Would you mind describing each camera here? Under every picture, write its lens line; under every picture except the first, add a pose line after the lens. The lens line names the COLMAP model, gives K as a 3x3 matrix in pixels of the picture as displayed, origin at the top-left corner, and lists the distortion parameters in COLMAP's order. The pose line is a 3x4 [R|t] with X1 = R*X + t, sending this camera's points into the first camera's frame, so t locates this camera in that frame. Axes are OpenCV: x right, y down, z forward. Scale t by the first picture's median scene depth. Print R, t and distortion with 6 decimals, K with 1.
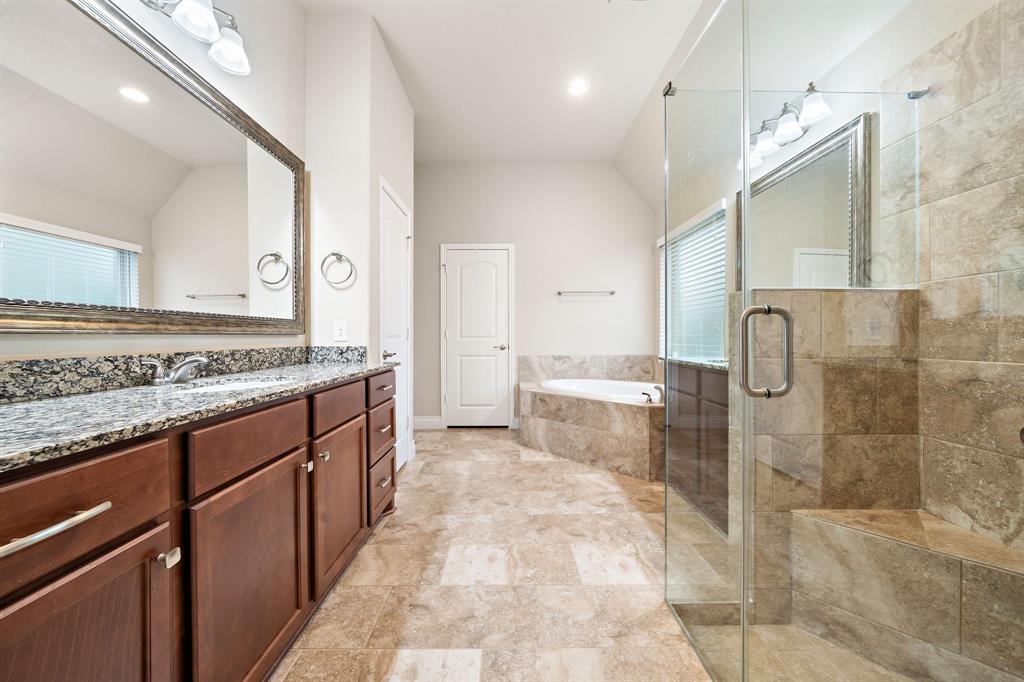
lens RADIAL K [[360.9, 0, 506.5], [0, 360.9, 334.8], [0, 0, 1]] dist [-0.000433, -0.000023]
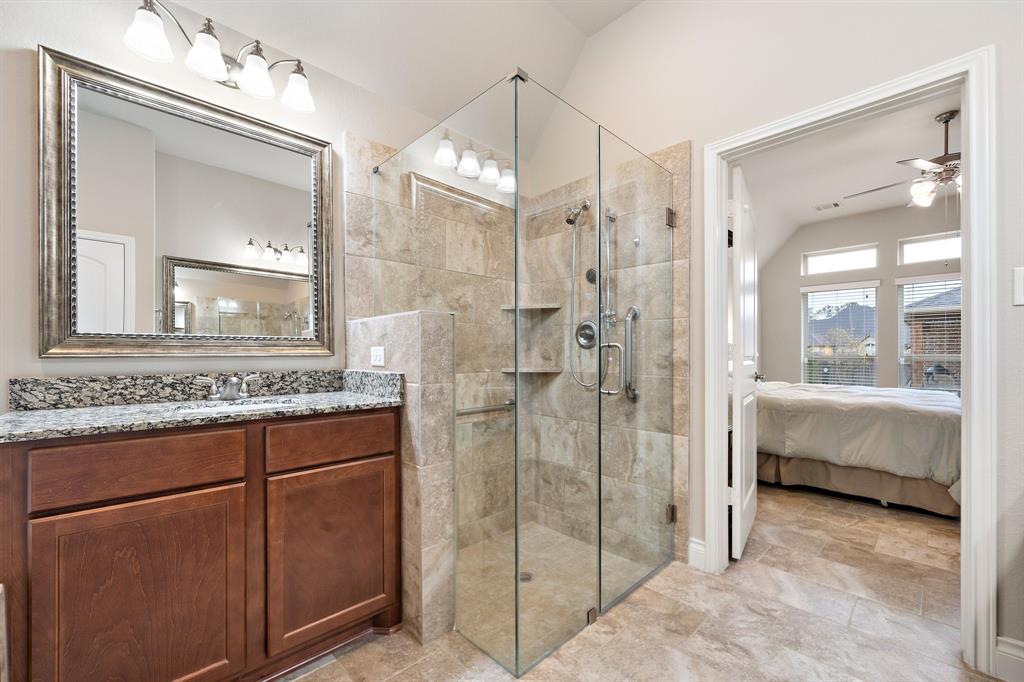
lens RADIAL K [[412.2, 0, 508.4], [0, 412.2, 358.3], [0, 0, 1]] dist [-0.000418, 0.000186]
pose [[-0.690034, -0.001351, 0.723776, -0.169343], [0.001746, 0.999992, 0.003532, -0.006945], [-0.723775, 0.003701, -0.690026, 1.200953]]
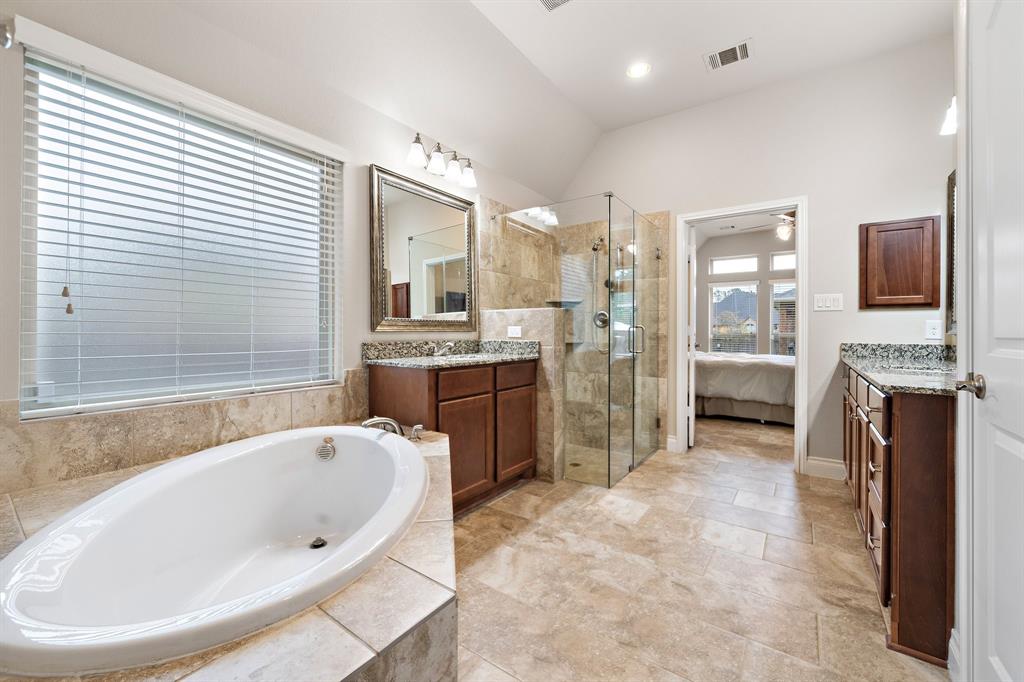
lens RADIAL K [[397.9, 0, 512.5], [0, 397.9, 335.4], [0, 0, 1]] dist [0.000965, 0.000006]
pose [[-0.810888, -0.005544, 0.585176, -0.208504], [-0.003161, 0.999982, 0.005095, -0.003147], [-0.585194, 0.002282, -0.810890, 2.000861]]
